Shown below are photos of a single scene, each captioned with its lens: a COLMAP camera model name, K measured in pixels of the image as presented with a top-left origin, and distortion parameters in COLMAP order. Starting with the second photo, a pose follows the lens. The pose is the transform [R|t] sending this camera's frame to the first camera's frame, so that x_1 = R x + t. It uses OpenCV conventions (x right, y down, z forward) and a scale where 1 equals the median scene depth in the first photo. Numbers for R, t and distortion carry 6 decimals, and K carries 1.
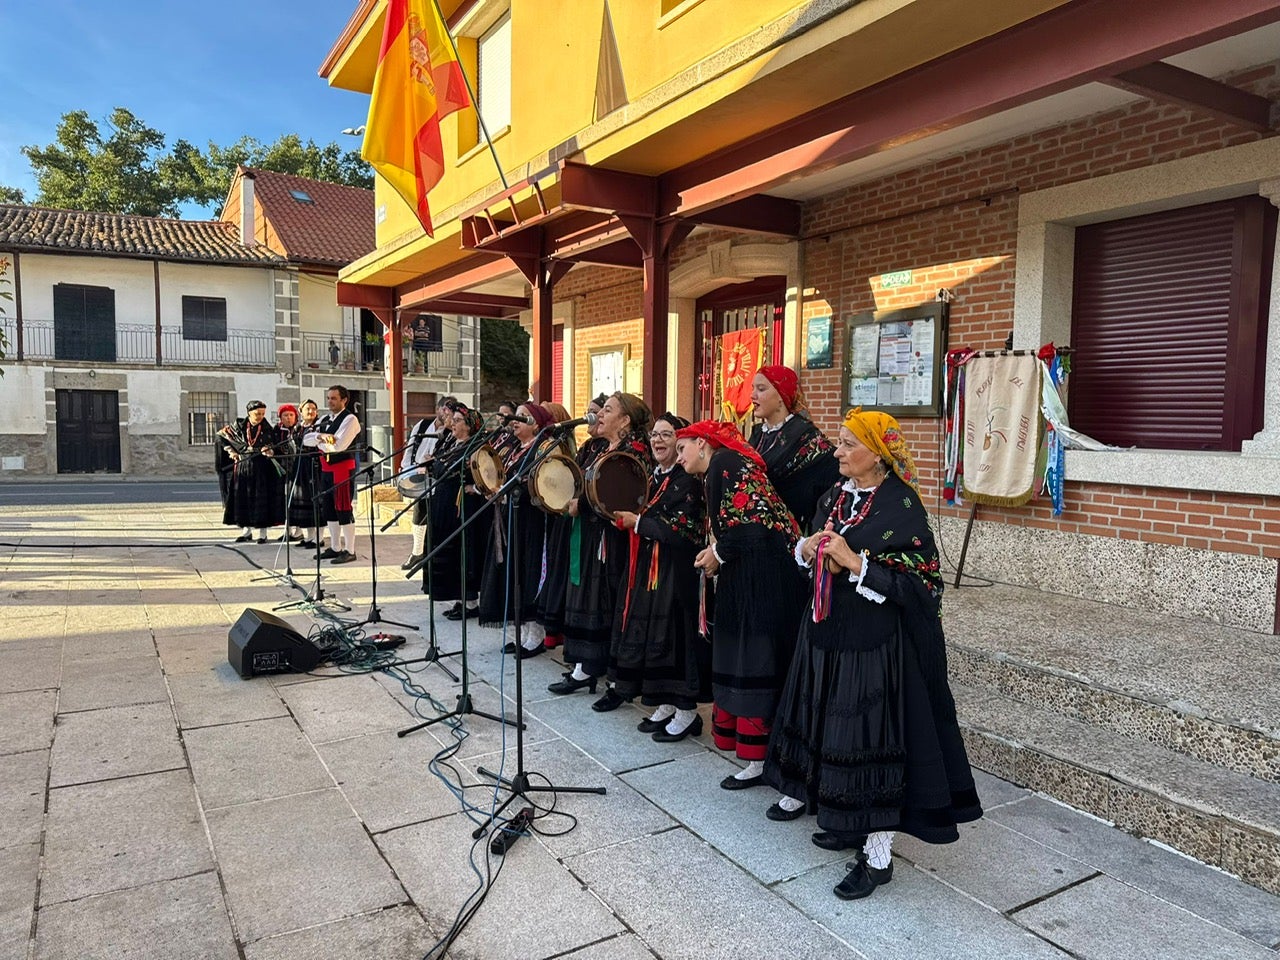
lens RADIAL K [[904.5, 0, 618.4], [0, 904.5, 470.9], [0, 0, 1]] dist [0.037864, -0.047121]
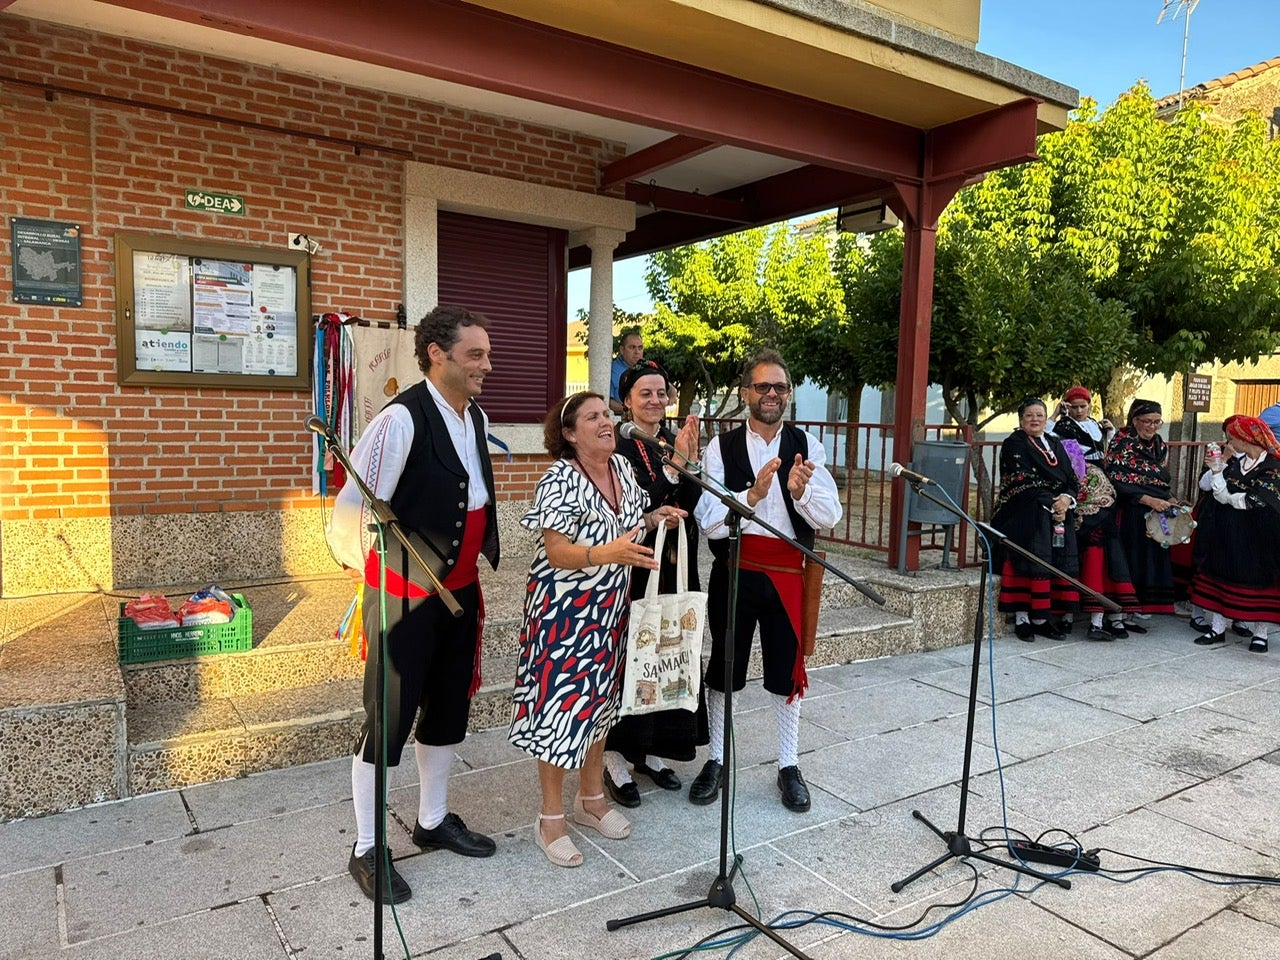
lens RADIAL K [[904.5, 0, 632.6], [0, 904.5, 485.0], [0, 0, 1]] dist [0.037864, -0.047121]
pose [[-0.061861, -0.102197, 0.992839, -0.557969], [0.034179, 0.993944, 0.104440, -0.055848], [-0.997499, 0.040395, -0.057993, 0.834719]]
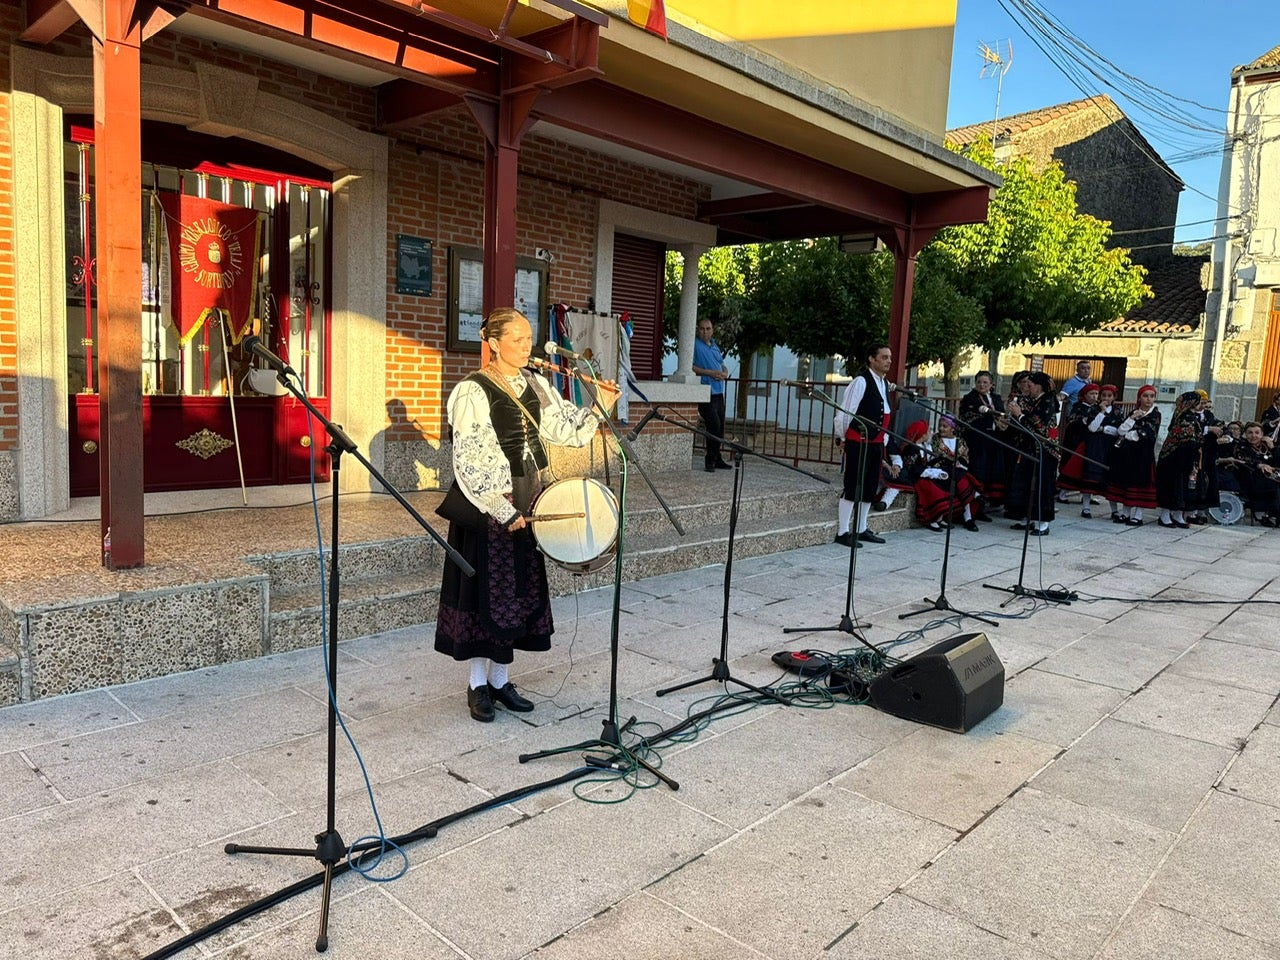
lens RADIAL K [[904.5, 0, 639.7], [0, 904.5, 477.2], [0, 0, 1]] dist [0.037864, -0.047121]
pose [[-0.295557, -0.137902, 0.945320, -0.944022], [0.008585, 0.989103, 0.146973, -0.083971], [-0.955287, 0.051554, -0.291153, 1.370020]]
